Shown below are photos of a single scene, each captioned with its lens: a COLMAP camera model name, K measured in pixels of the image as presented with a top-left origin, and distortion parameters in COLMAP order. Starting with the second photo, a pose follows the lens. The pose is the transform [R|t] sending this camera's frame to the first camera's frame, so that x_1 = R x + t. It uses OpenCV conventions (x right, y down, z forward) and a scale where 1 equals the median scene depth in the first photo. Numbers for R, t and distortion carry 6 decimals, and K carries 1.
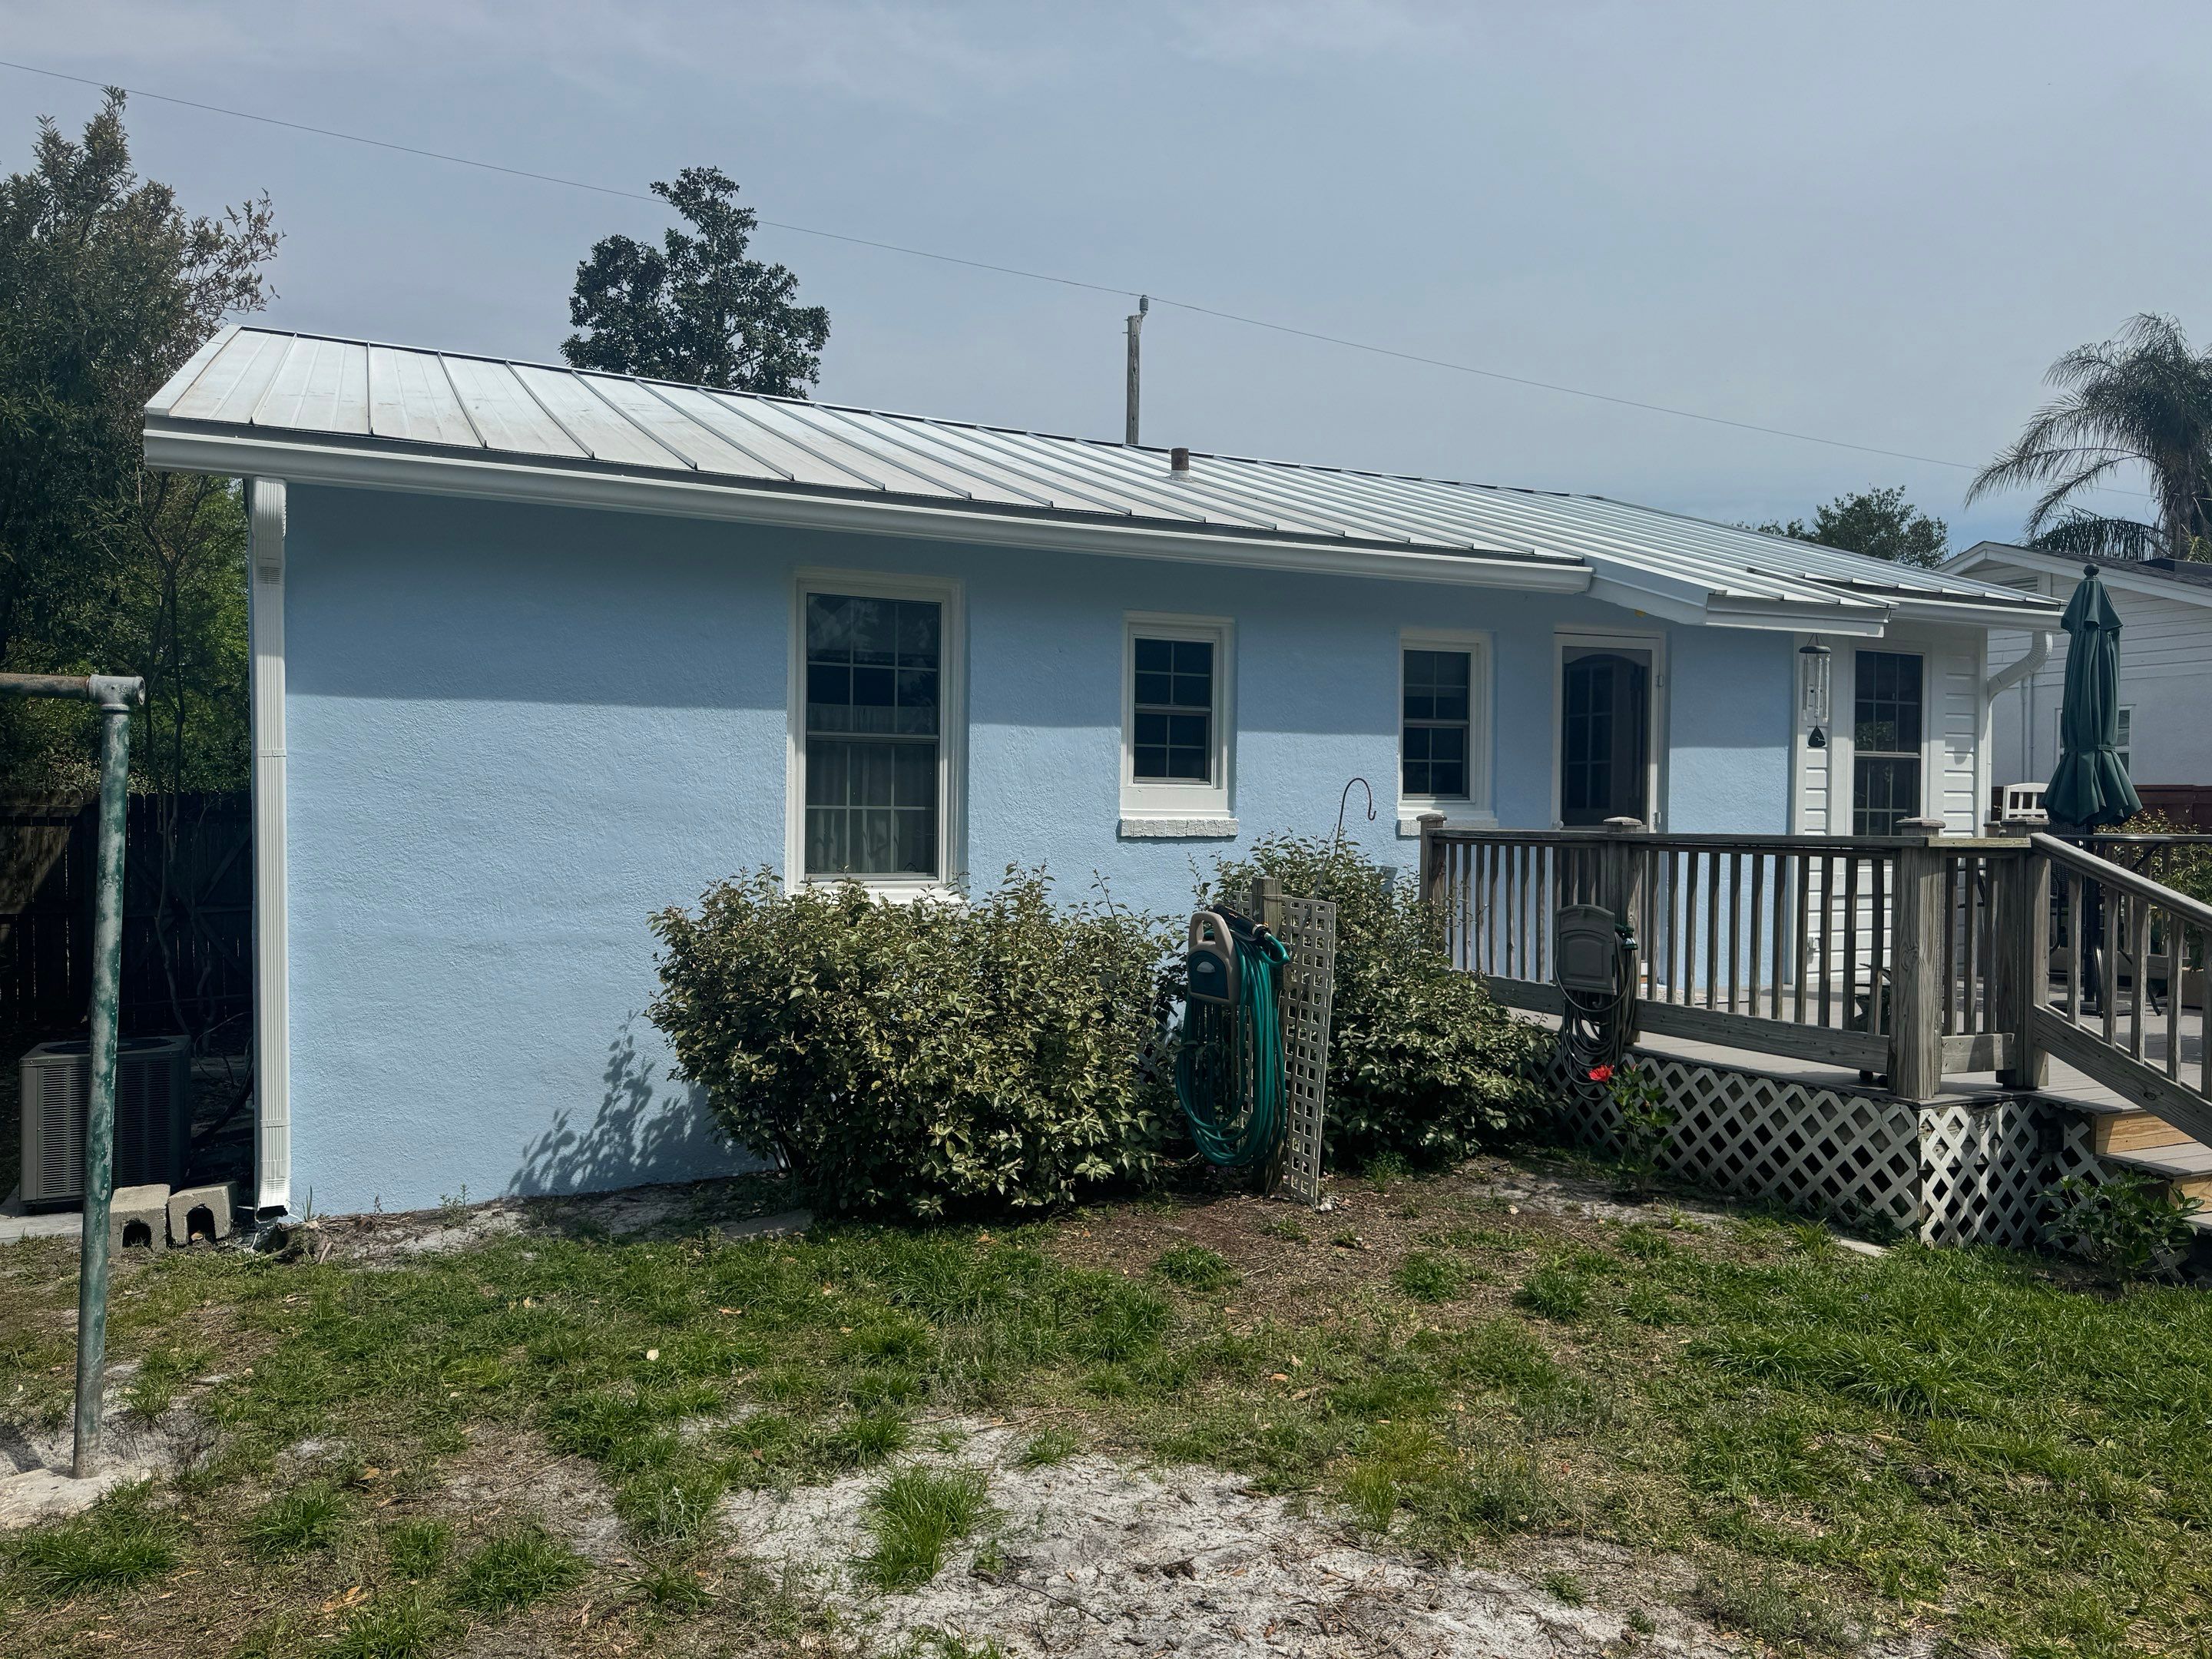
lens RADIAL K [[1572.4, 0, 1106.0], [0, 1572.4, 829.5], [0, 0, 1]] dist [0.036881, -0.053663]
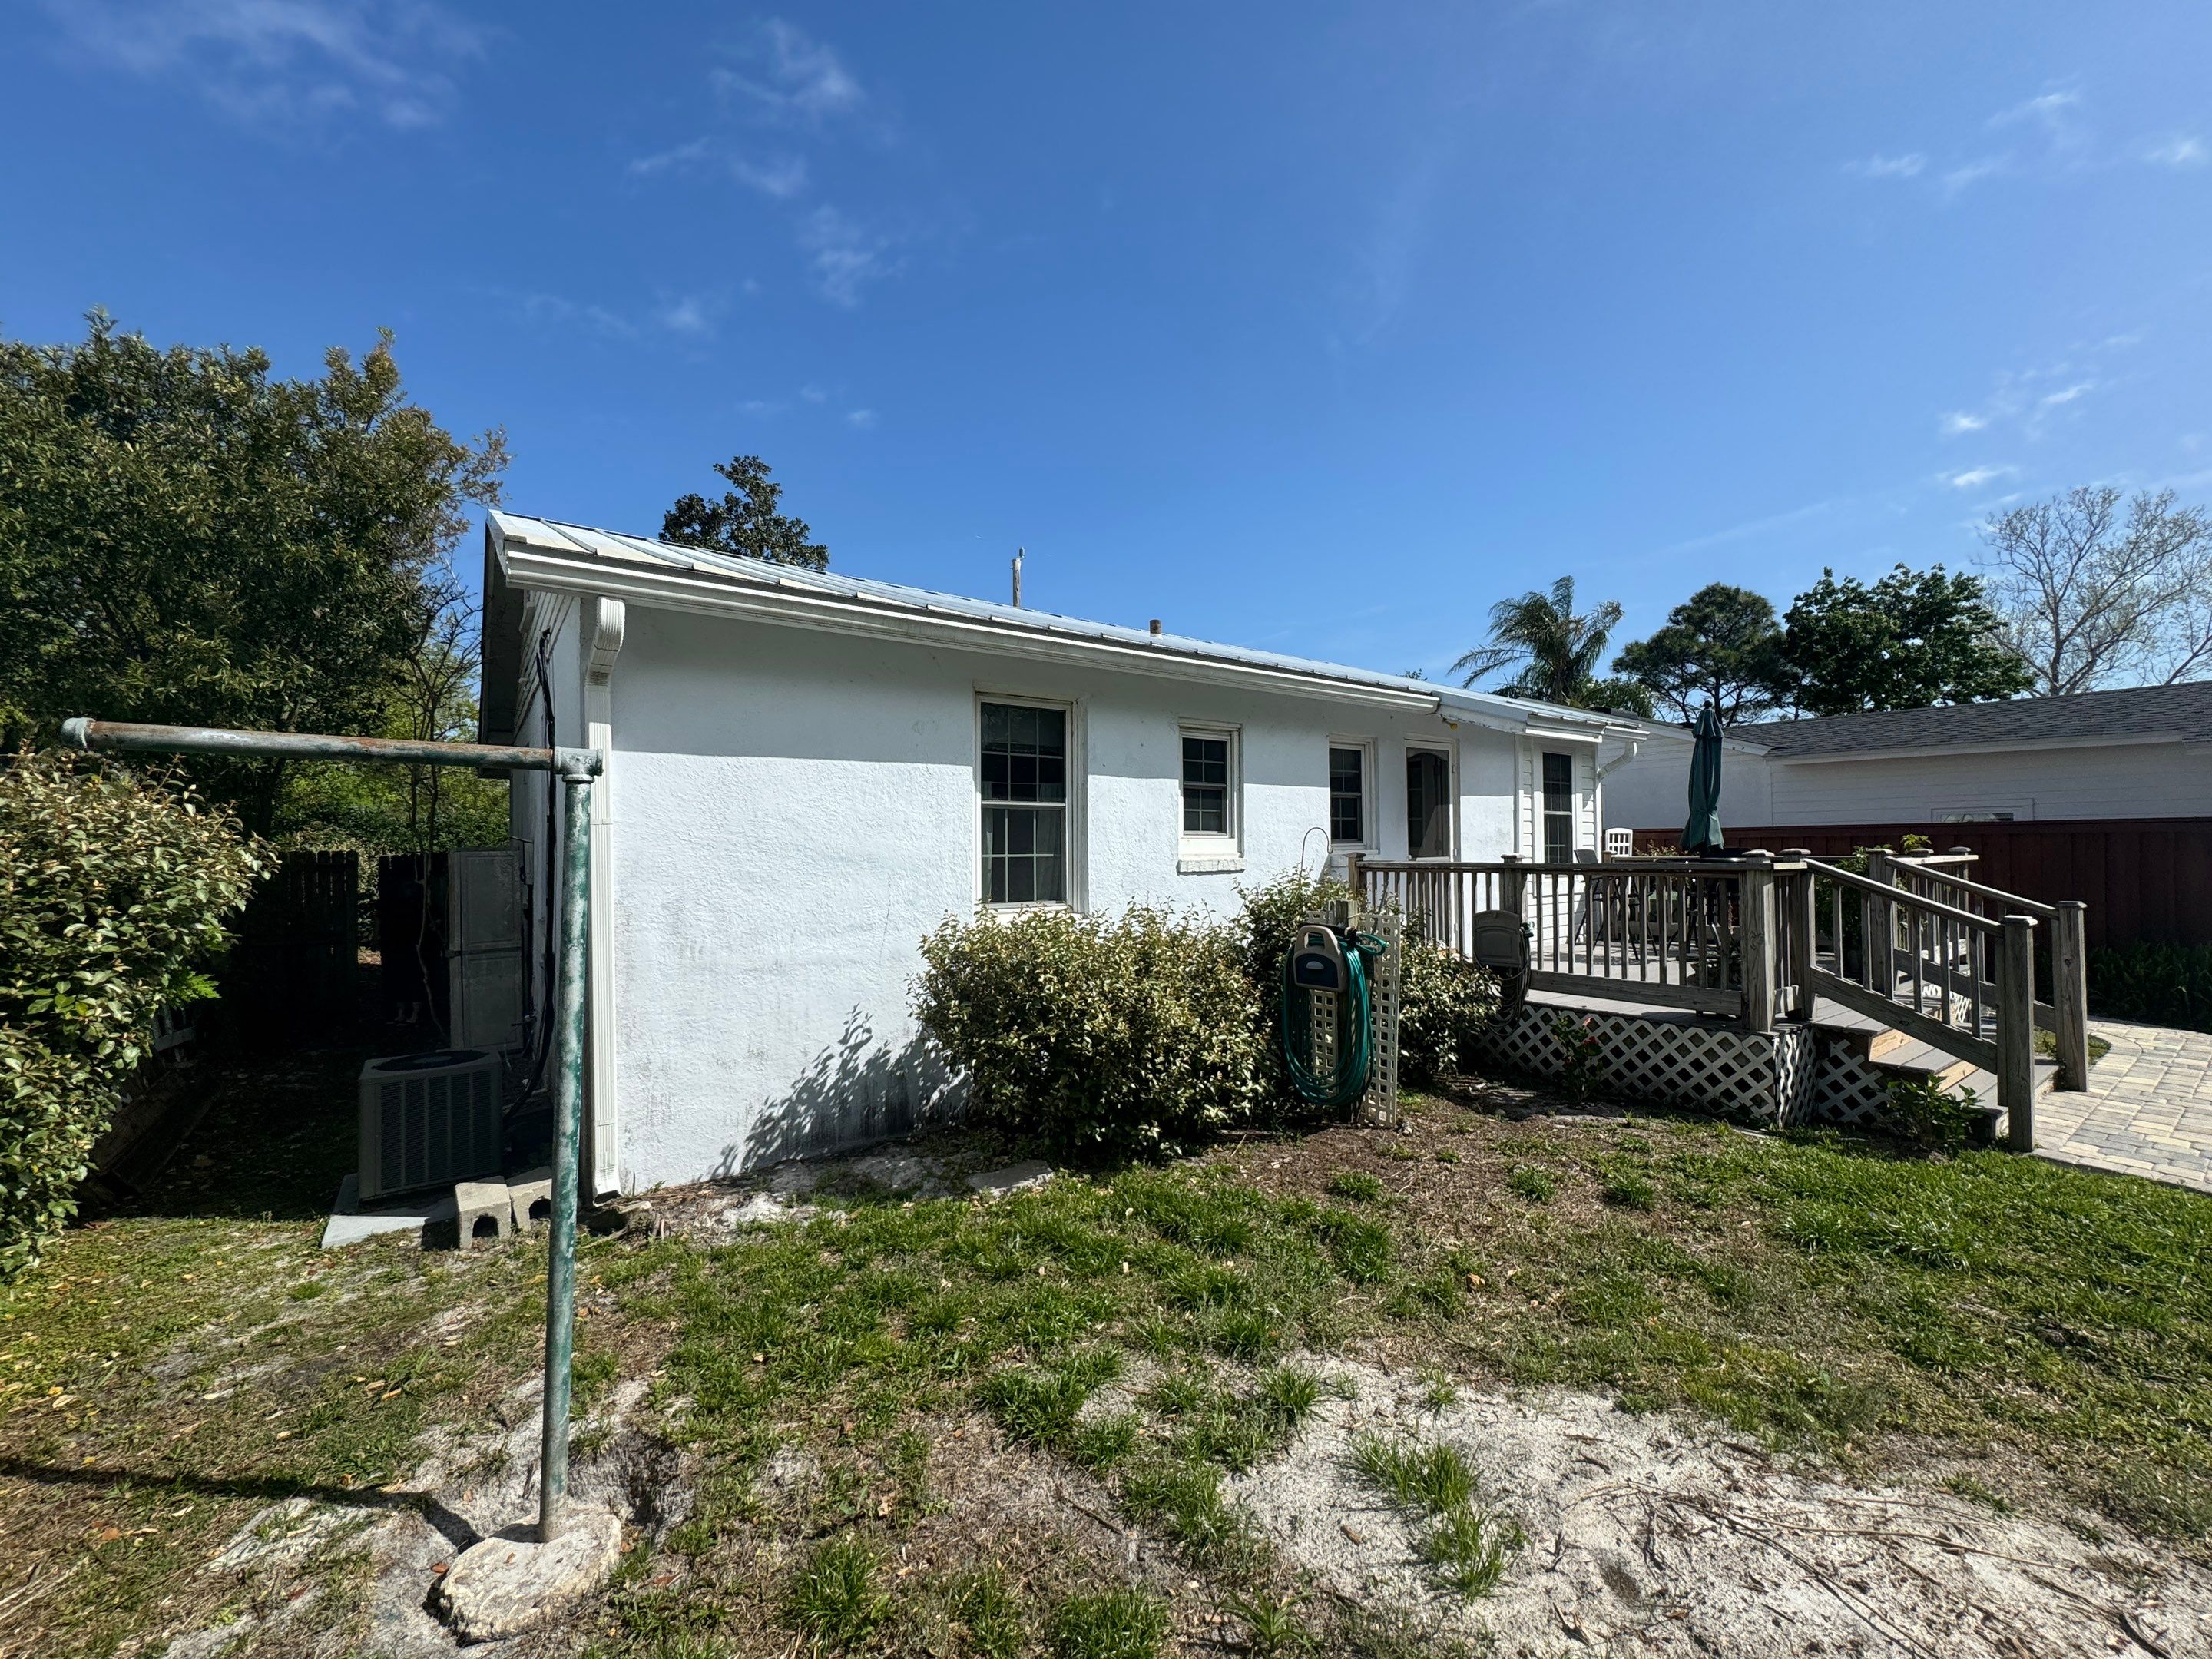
lens RADIAL K [[886.1, 0, 1106.0], [0, 886.1, 829.5], [0, 0, 1]] dist [-0.015508, 0.005380]
pose [[0.982470, -0.012626, 0.185994, -0.251637], [0.019017, 0.999287, -0.032616, -0.011171], [-0.185449, 0.035581, 0.982009, 0.233057]]
